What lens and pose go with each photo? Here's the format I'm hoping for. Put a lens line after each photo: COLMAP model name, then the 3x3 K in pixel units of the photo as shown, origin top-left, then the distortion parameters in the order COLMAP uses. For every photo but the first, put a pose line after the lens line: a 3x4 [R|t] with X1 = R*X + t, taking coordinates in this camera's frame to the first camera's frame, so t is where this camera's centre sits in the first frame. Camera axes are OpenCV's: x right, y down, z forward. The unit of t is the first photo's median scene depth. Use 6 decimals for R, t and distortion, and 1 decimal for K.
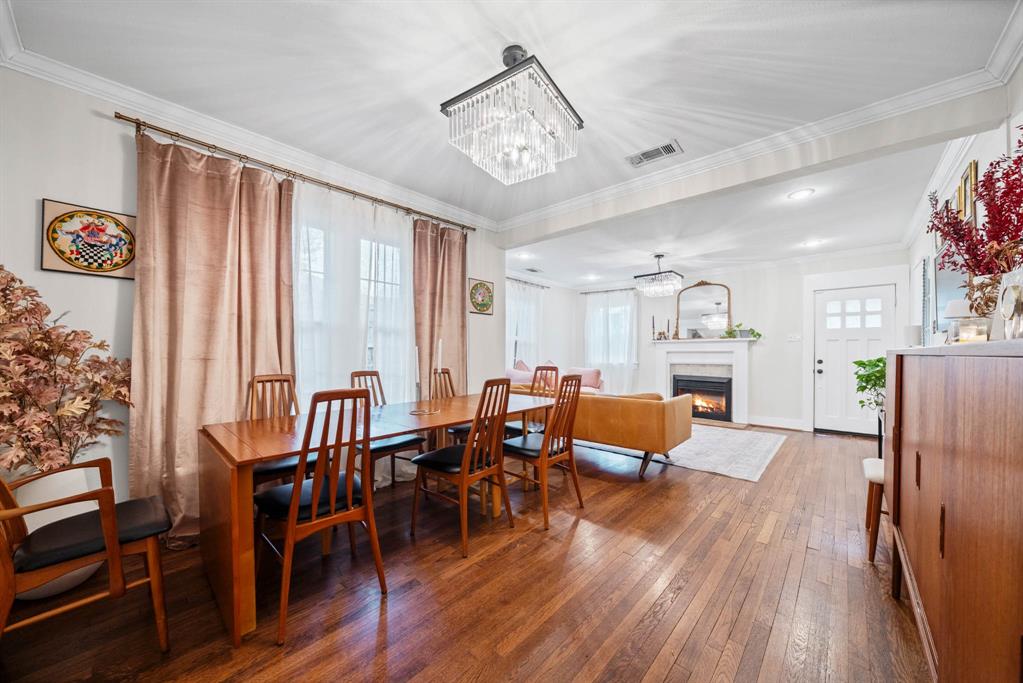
lens RADIAL K [[358.5, 0, 513.5], [0, 358.5, 358.0], [0, 0, 1]] dist [-0.000265, -0.000014]
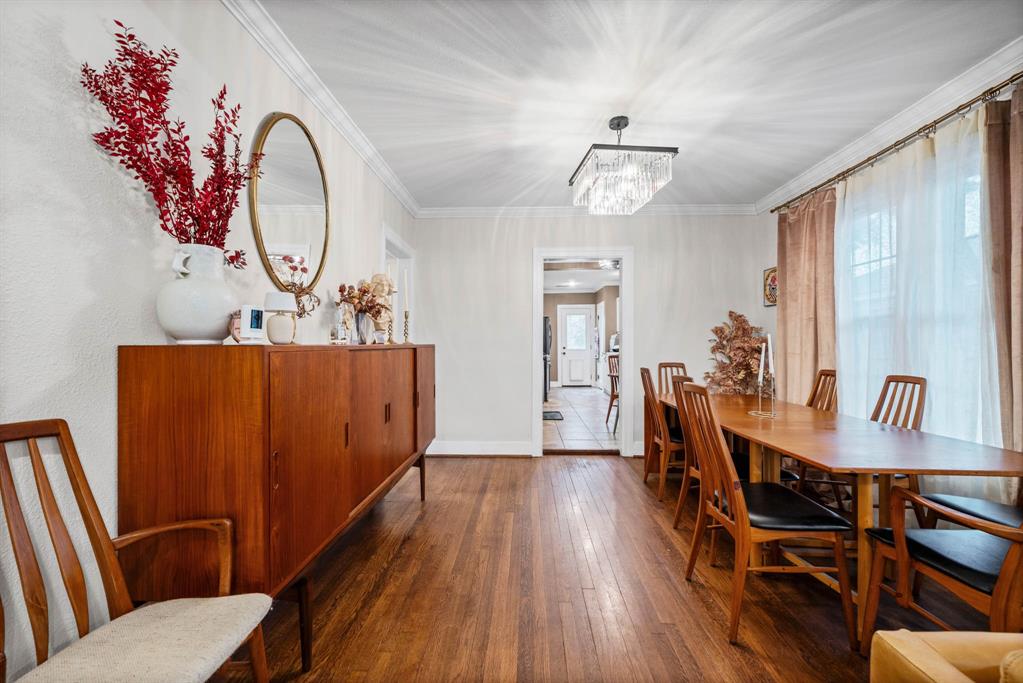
lens RADIAL K [[406.5, 0, 511.5], [0, 406.5, 341.5], [0, 0, 1]] dist [-0.000180, -0.000050]
pose [[-0.759616, -0.008759, -0.650313, 1.071273], [-0.013784, 0.999902, 0.002634, -0.035129], [0.650226, 0.010965, -0.759662, 1.604489]]
